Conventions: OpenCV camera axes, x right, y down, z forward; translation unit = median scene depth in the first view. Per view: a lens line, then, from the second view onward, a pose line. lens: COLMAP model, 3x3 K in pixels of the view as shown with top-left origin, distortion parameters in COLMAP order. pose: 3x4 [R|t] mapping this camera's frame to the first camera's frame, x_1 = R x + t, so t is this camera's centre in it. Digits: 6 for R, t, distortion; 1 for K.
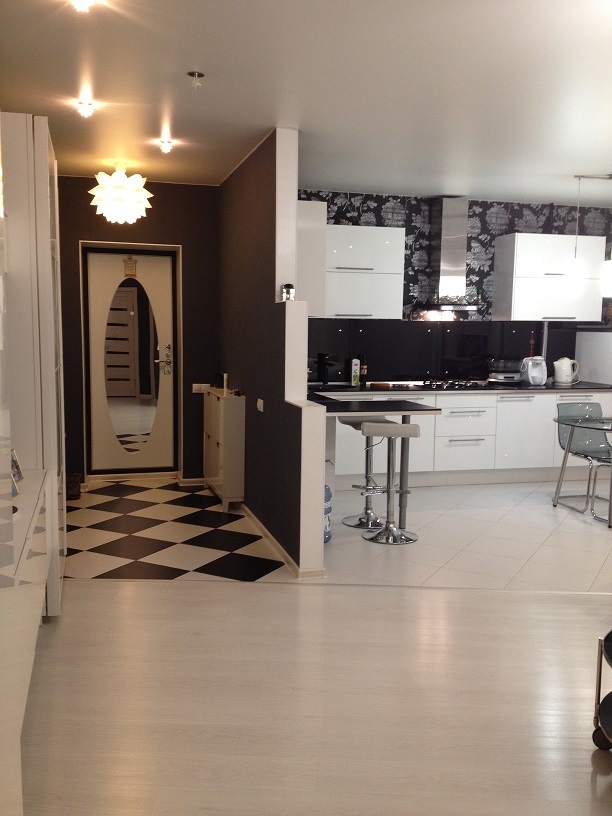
lens RADIAL K [[762.2, 0, 306.0], [0, 762.2, 408.0], [0, 0, 1]] dist [0.187256, -0.432938]
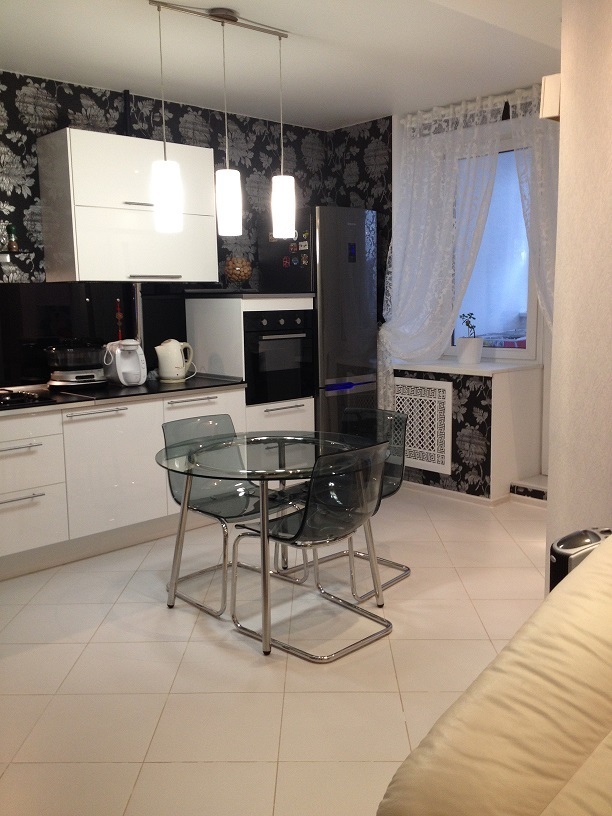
lens RADIAL K [[762.2, 0, 306.0], [0, 762.2, 408.0], [0, 0, 1]] dist [0.187256, -0.432938]
pose [[0.887195, -0.095233, 0.451459, 0.141131], [0.078069, 0.995343, 0.056542, -0.035755], [-0.454742, -0.014918, 0.890498, 0.383129]]
